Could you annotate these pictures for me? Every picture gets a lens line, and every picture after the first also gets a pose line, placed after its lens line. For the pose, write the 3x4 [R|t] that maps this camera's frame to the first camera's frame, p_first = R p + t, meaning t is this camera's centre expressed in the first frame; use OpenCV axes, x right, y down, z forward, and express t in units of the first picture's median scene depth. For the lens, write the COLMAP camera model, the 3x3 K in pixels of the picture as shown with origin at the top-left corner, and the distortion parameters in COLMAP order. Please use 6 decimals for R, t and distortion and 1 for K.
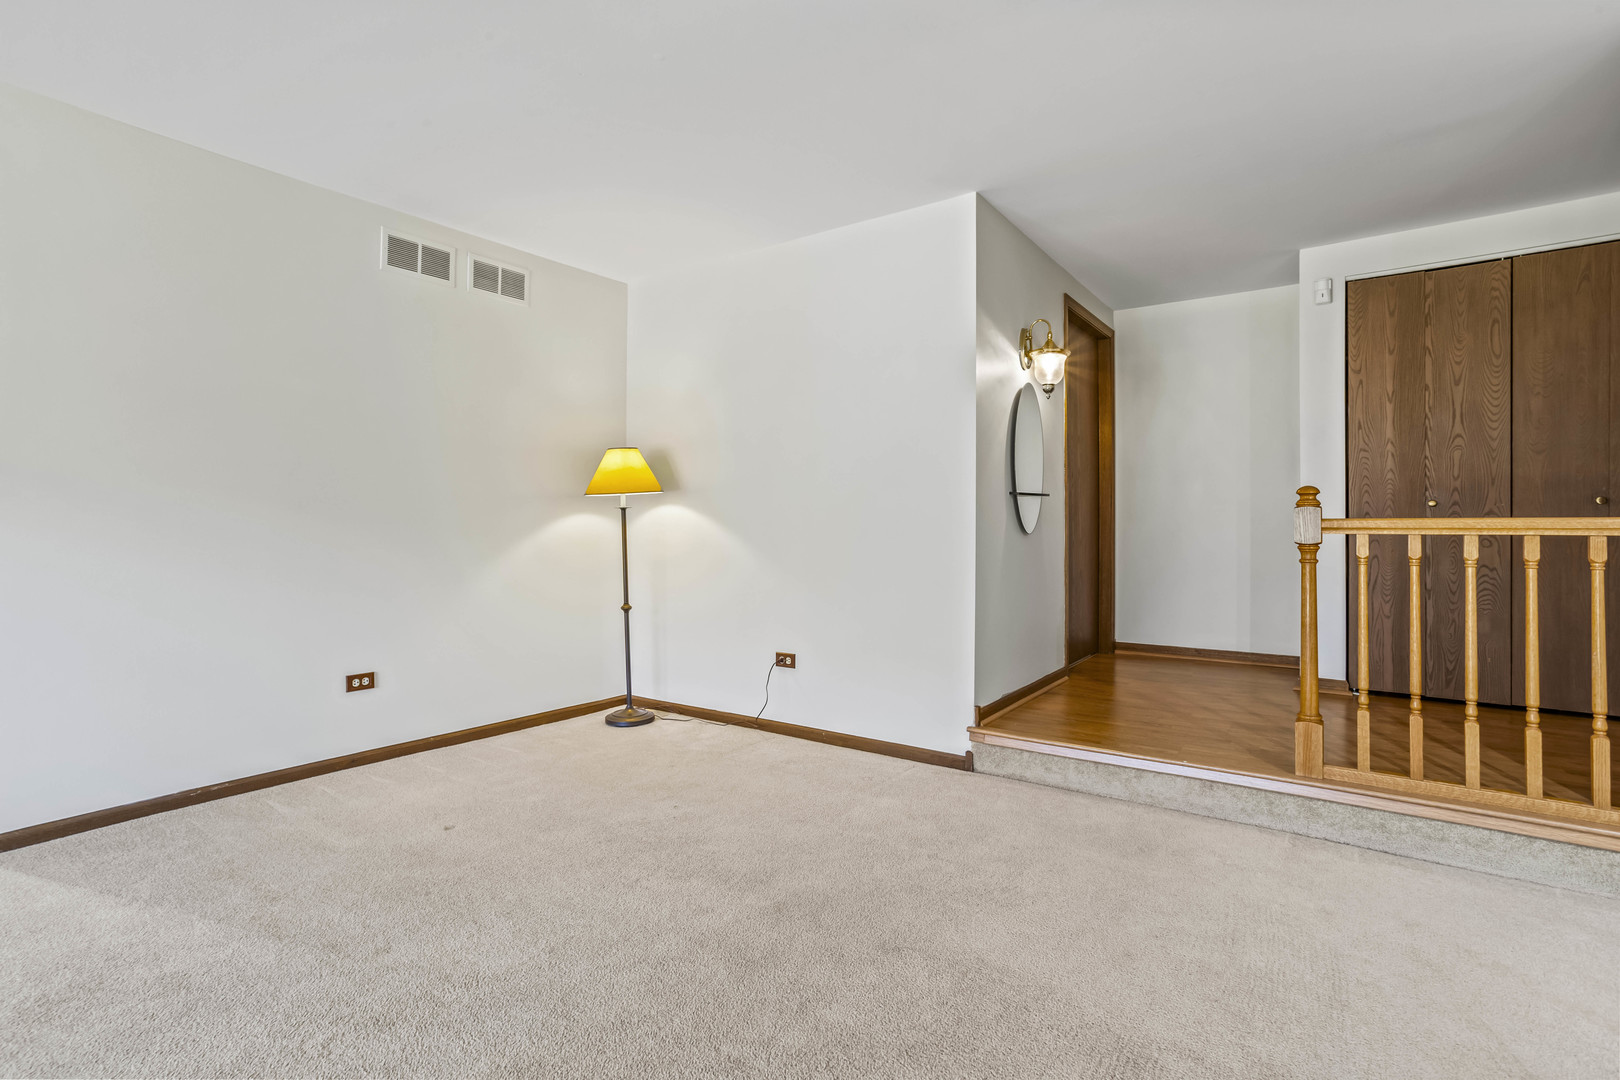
lens RADIAL K [[785.9, 0, 803.4], [0, 785.9, 521.0], [0, 0, 1]] dist [-0.063206, 0.043363]
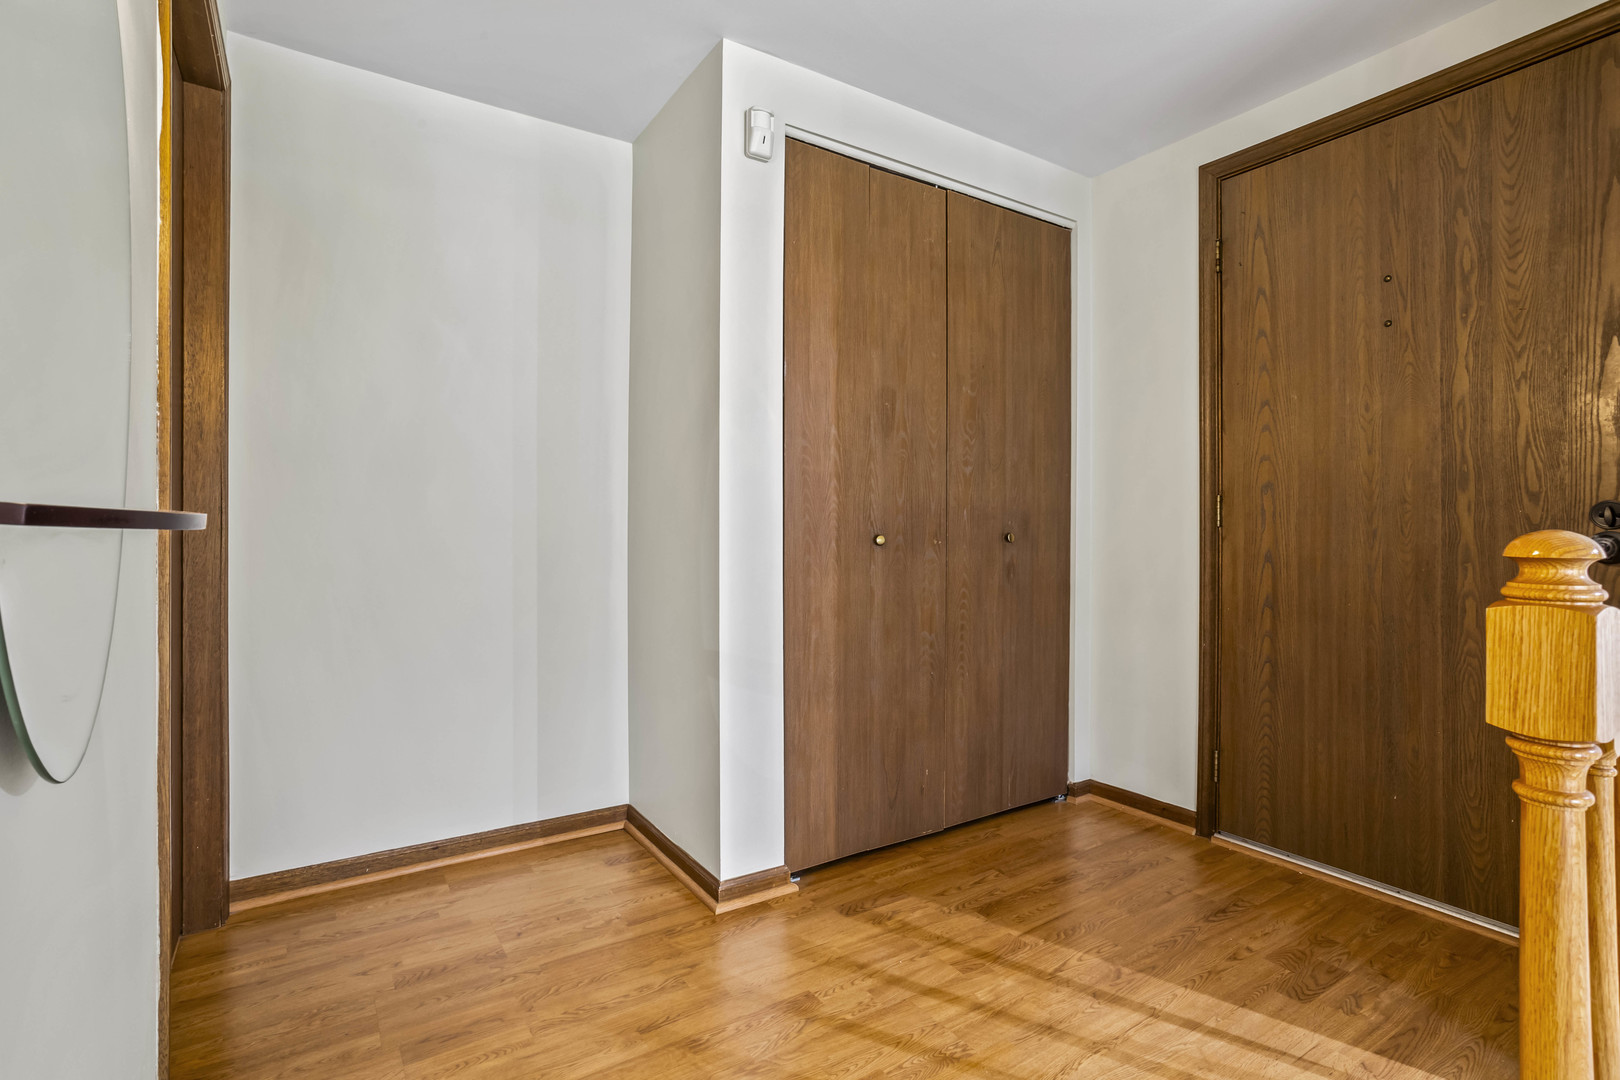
lens RADIAL K [[785.9, 0, 803.4], [0, 785.9, 521.0], [0, 0, 1]] dist [-0.063206, 0.043363]
pose [[0.360532, 0.005723, 0.932729, 0.203621], [-0.008009, 0.999963, -0.003040, -0.035383], [-0.932712, -0.006374, 0.360565, 0.820004]]
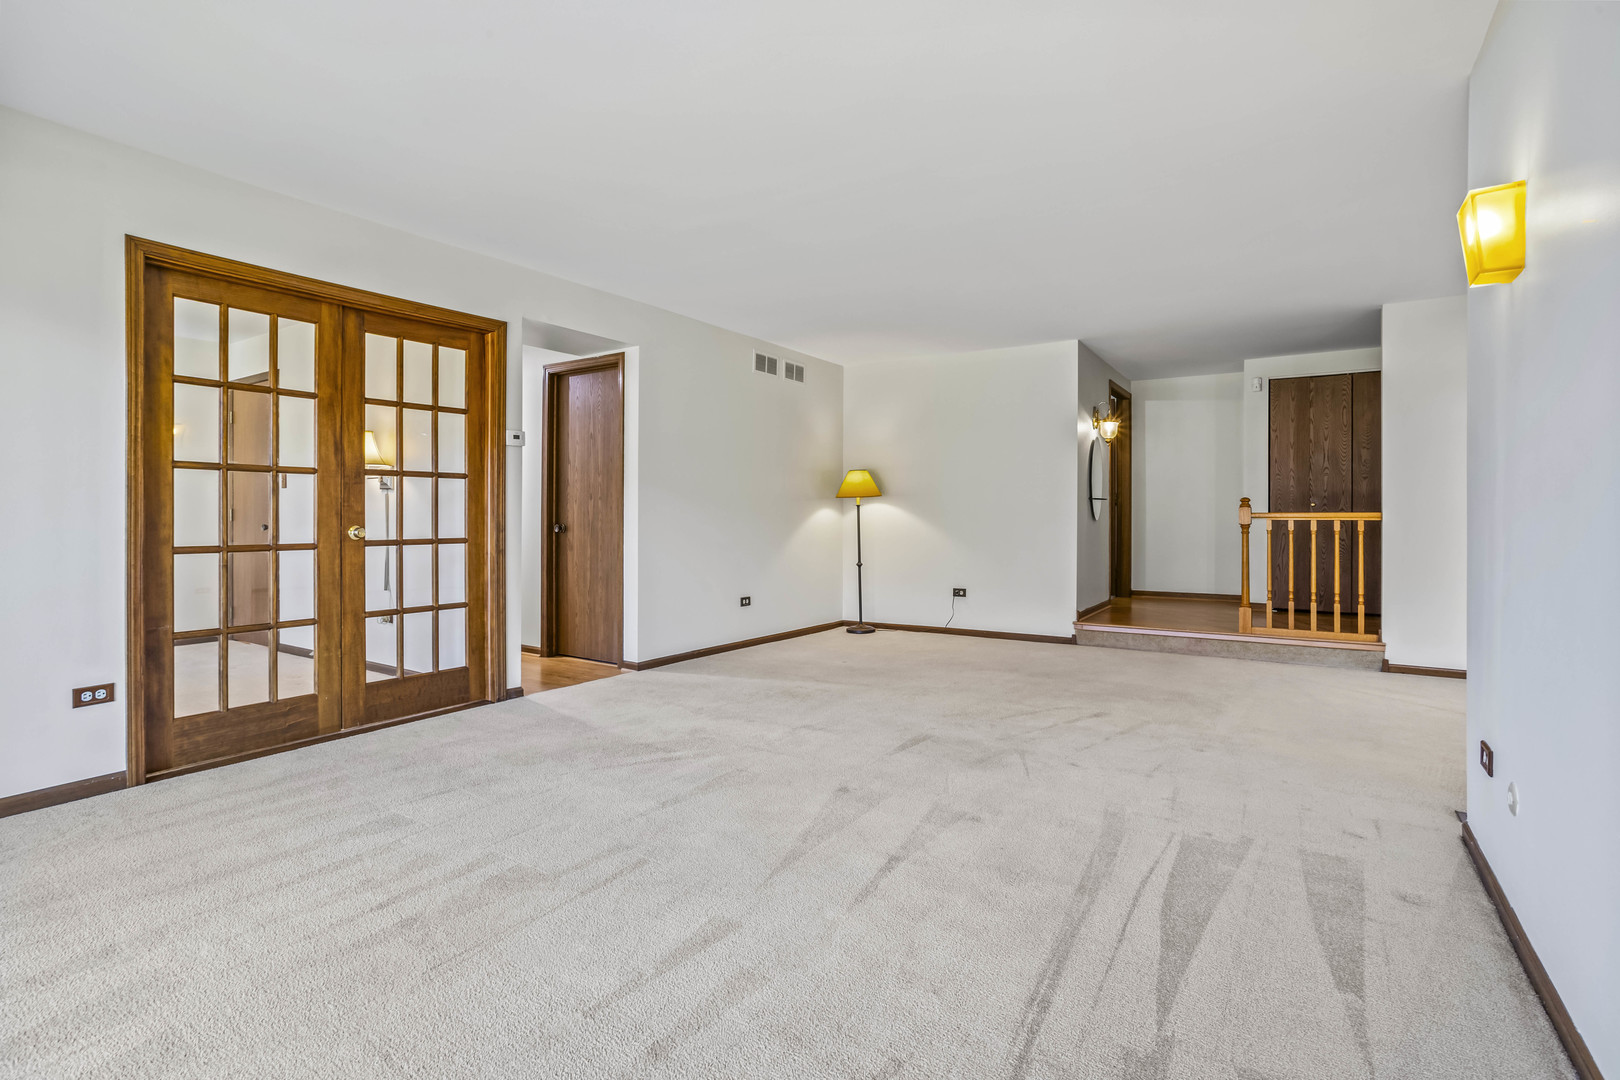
lens RADIAL K [[785.9, 0, 803.4], [0, 785.9, 521.0], [0, 0, 1]] dist [-0.063206, 0.043363]
pose [[0.998794, 0.002191, 0.049049, -0.474049], [-0.002601, 0.999962, 0.008315, 0.003565], [-0.049028, -0.008433, 0.998762, -0.759566]]
